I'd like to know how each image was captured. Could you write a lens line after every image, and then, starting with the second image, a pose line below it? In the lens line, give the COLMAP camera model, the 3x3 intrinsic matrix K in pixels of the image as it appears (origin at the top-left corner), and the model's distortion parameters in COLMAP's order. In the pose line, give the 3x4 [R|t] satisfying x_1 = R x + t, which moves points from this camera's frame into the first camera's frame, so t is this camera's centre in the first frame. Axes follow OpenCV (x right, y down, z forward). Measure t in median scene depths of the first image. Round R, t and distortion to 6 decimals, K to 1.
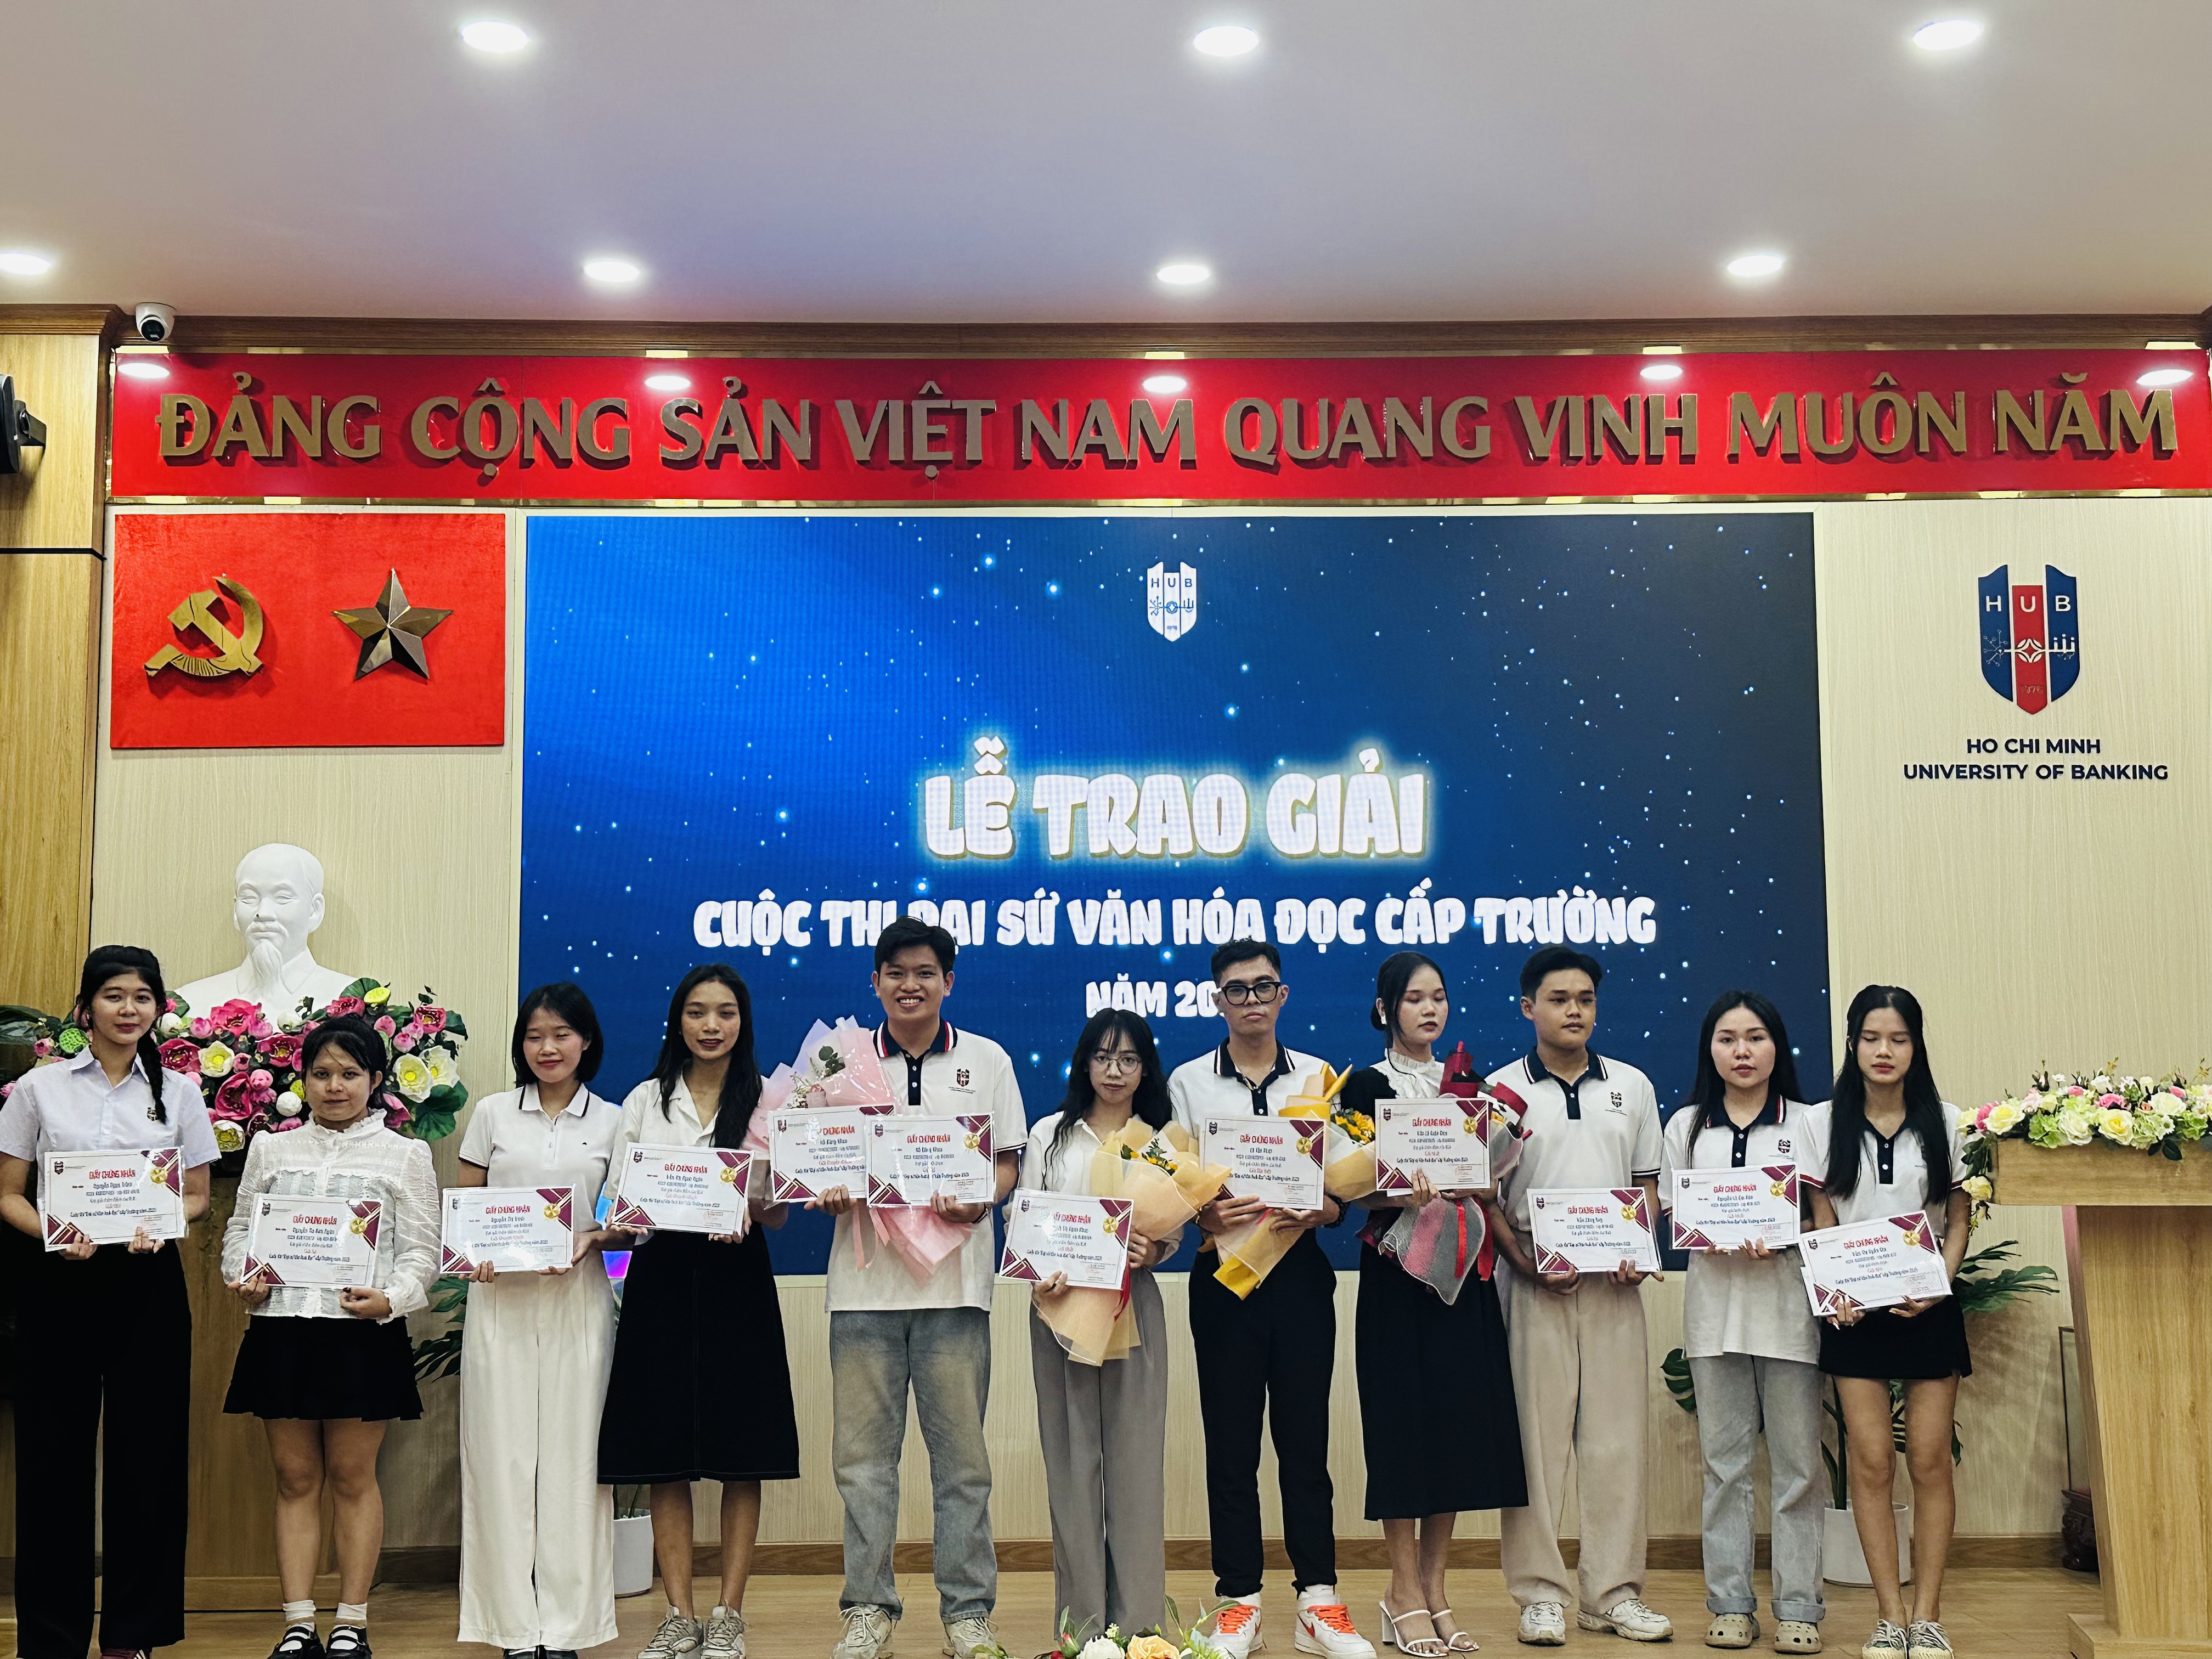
lens RADIAL K [[2633.5, 0, 1093.9], [0, 2633.5, 842.8], [0, 0, 1]] dist [0.180728, -0.314038]
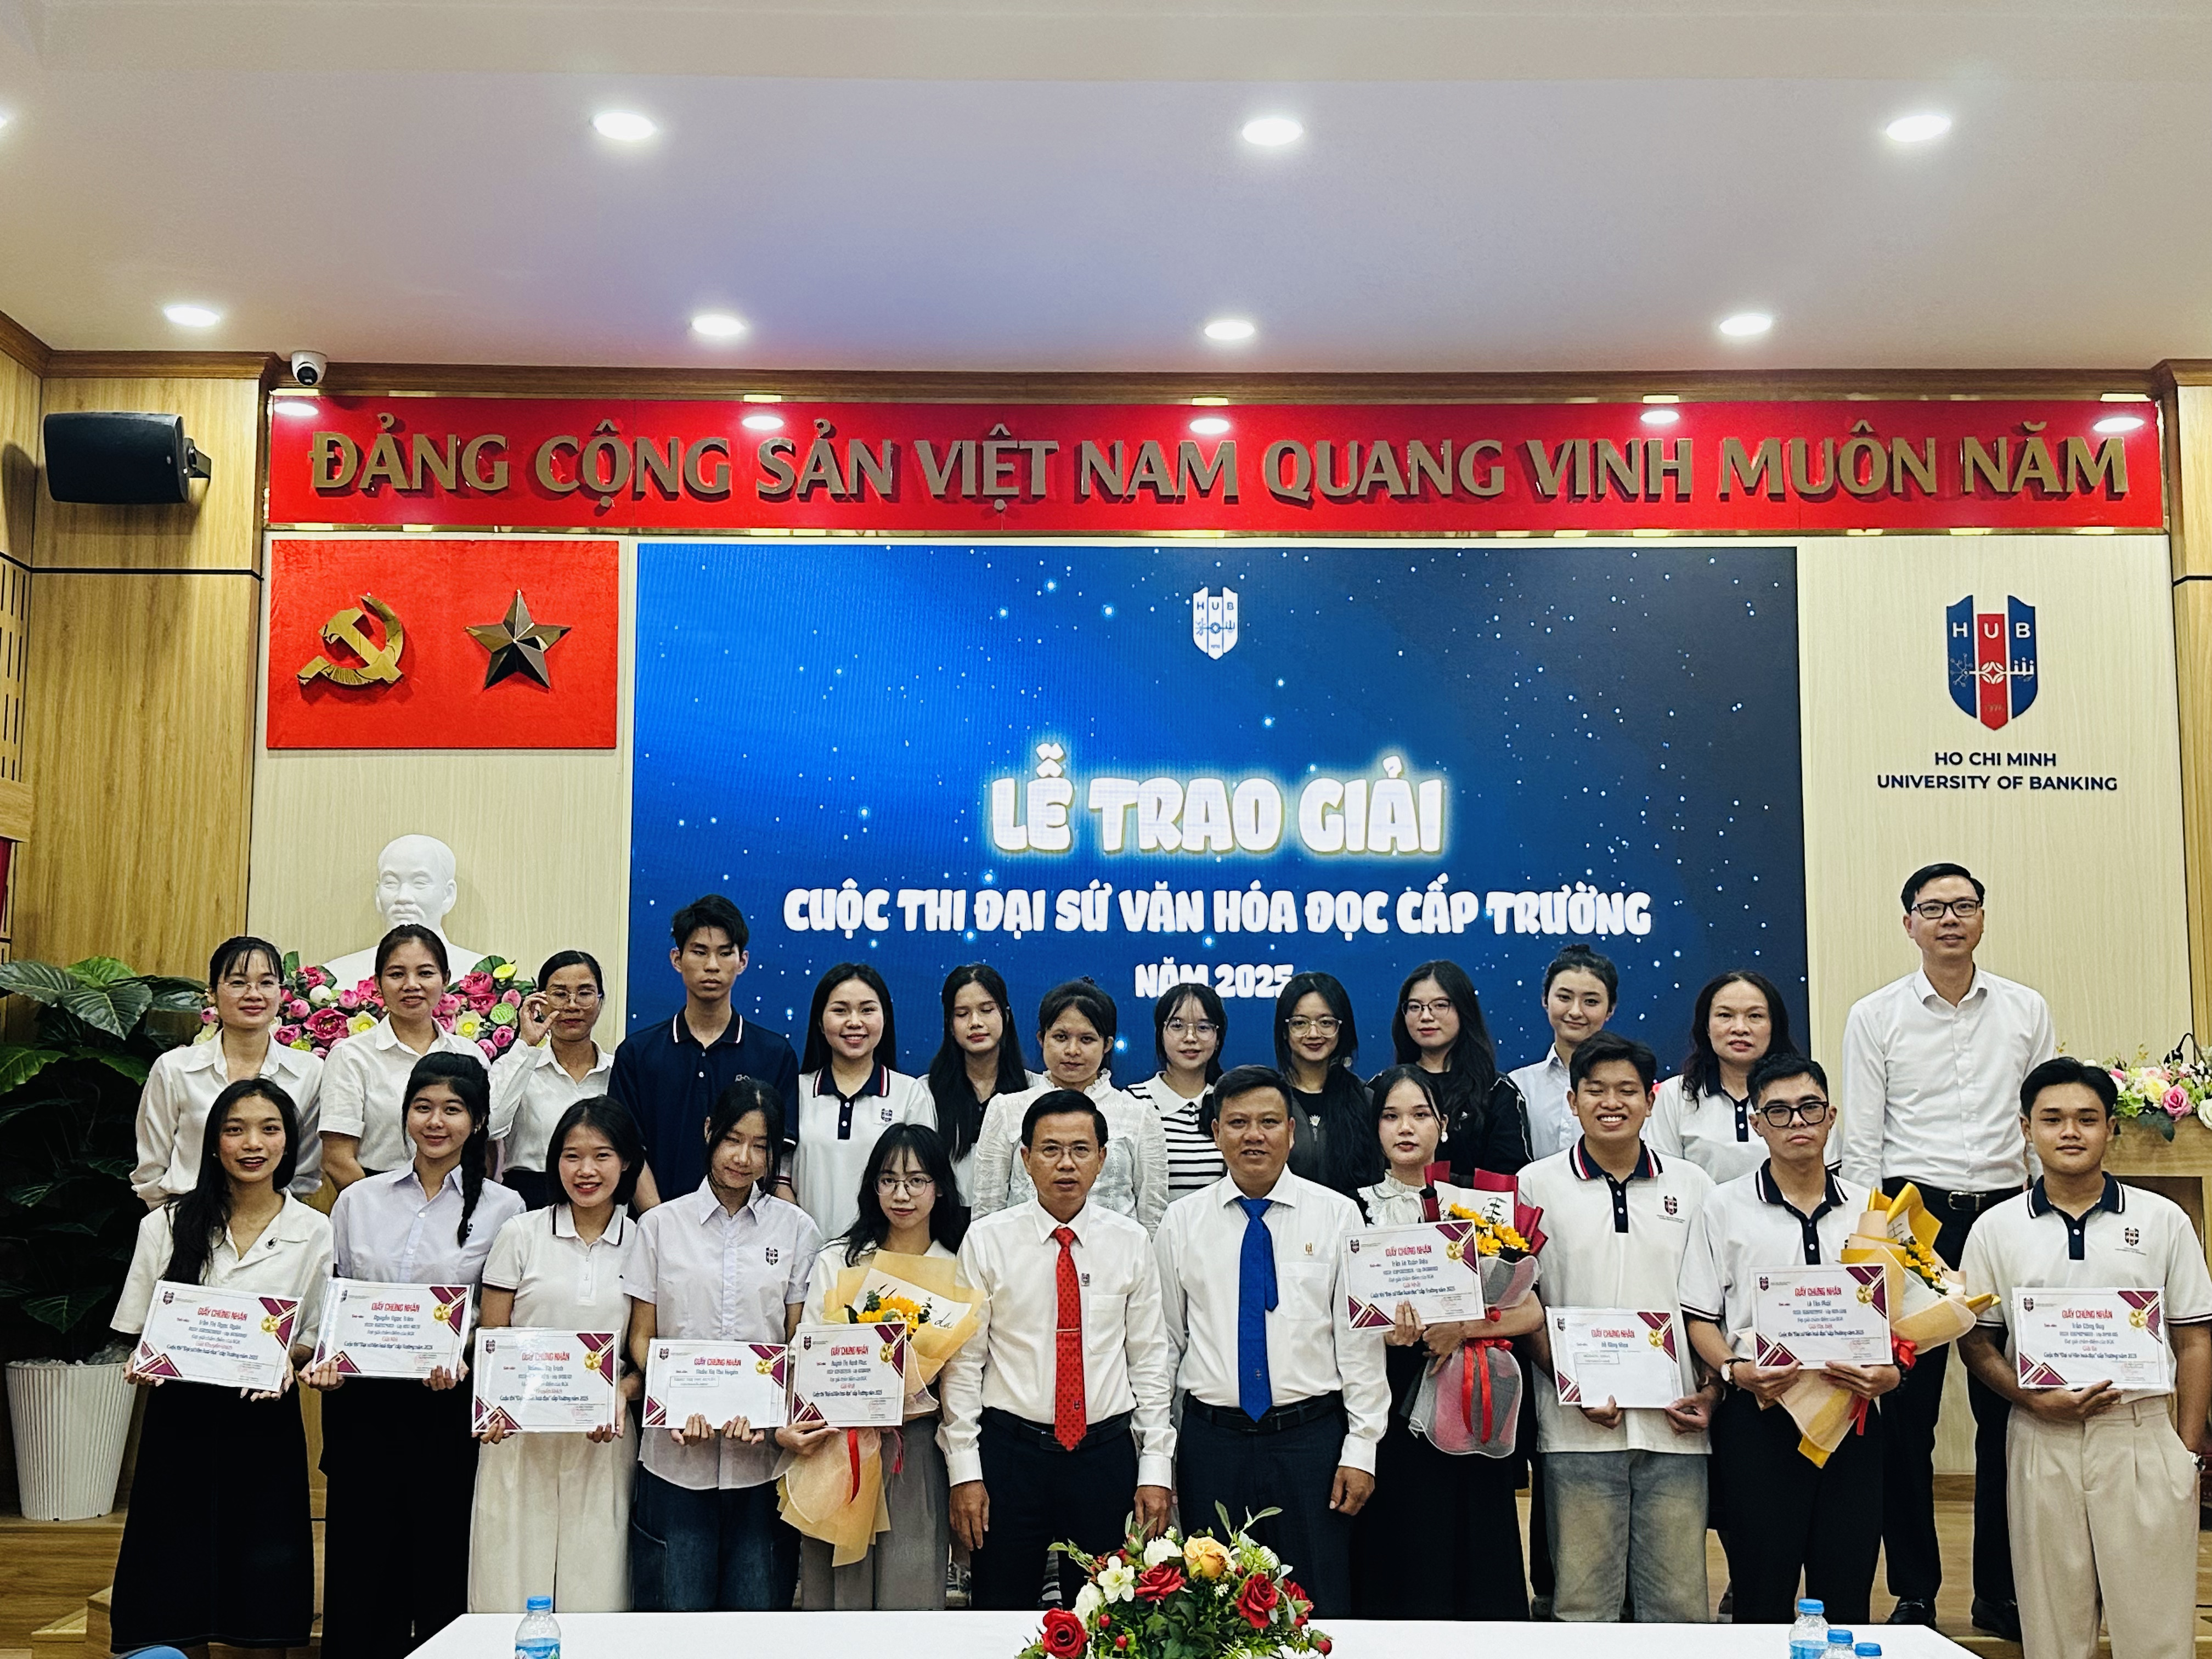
lens RADIAL K [[2446.1, 0, 1093.0], [0, 2446.1, 825.9], [0, 0, 1]] dist [0.188049, -0.341705]
pose [[0.999872, 0.008015, -0.013823, -0.007018], [-0.008049, 0.999965, -0.002372, -0.003143], [0.013804, 0.002483, 0.999902, -0.032850]]
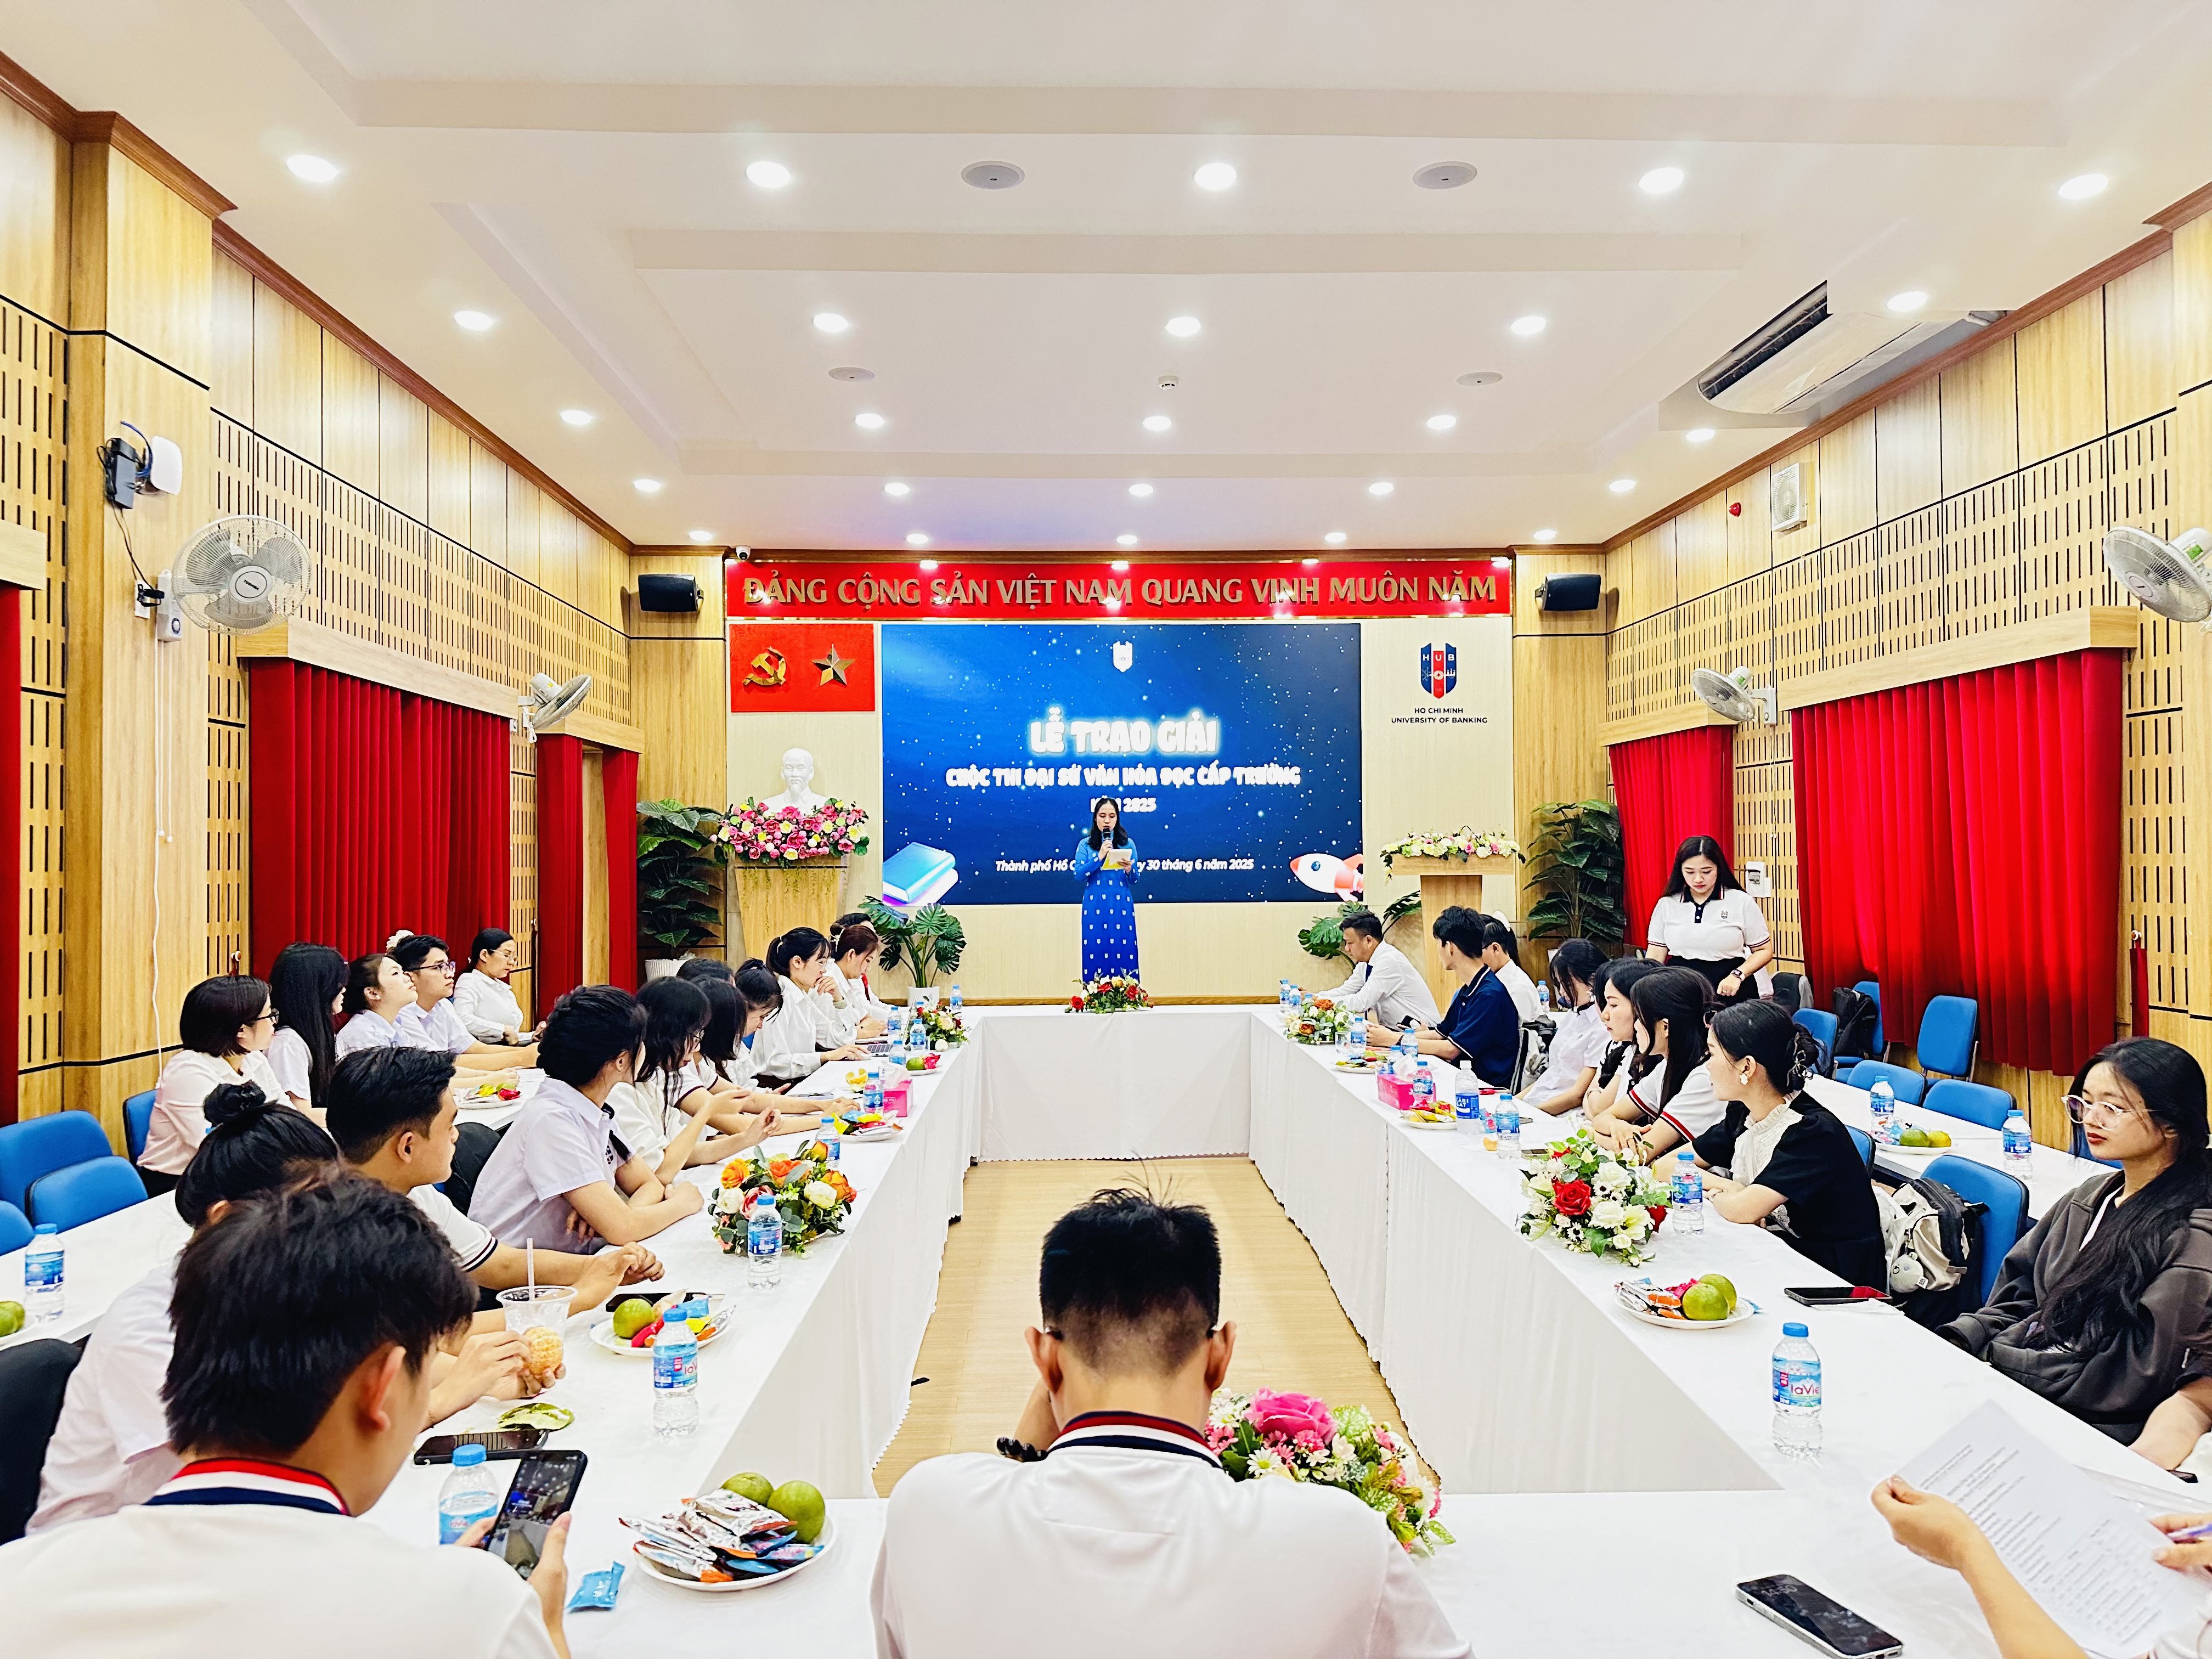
lens RADIAL K [[1522.7, 0, 1106.0], [0, 1522.7, 829.5], [0, 0, 1]] dist [0.137924, -0.191367]
pose [[0.999802, -0.001404, 0.019833, -0.018581], [-0.000434, 0.995725, 0.092369, -0.060242], [-0.019878, -0.092359, 0.995527, -0.561084]]
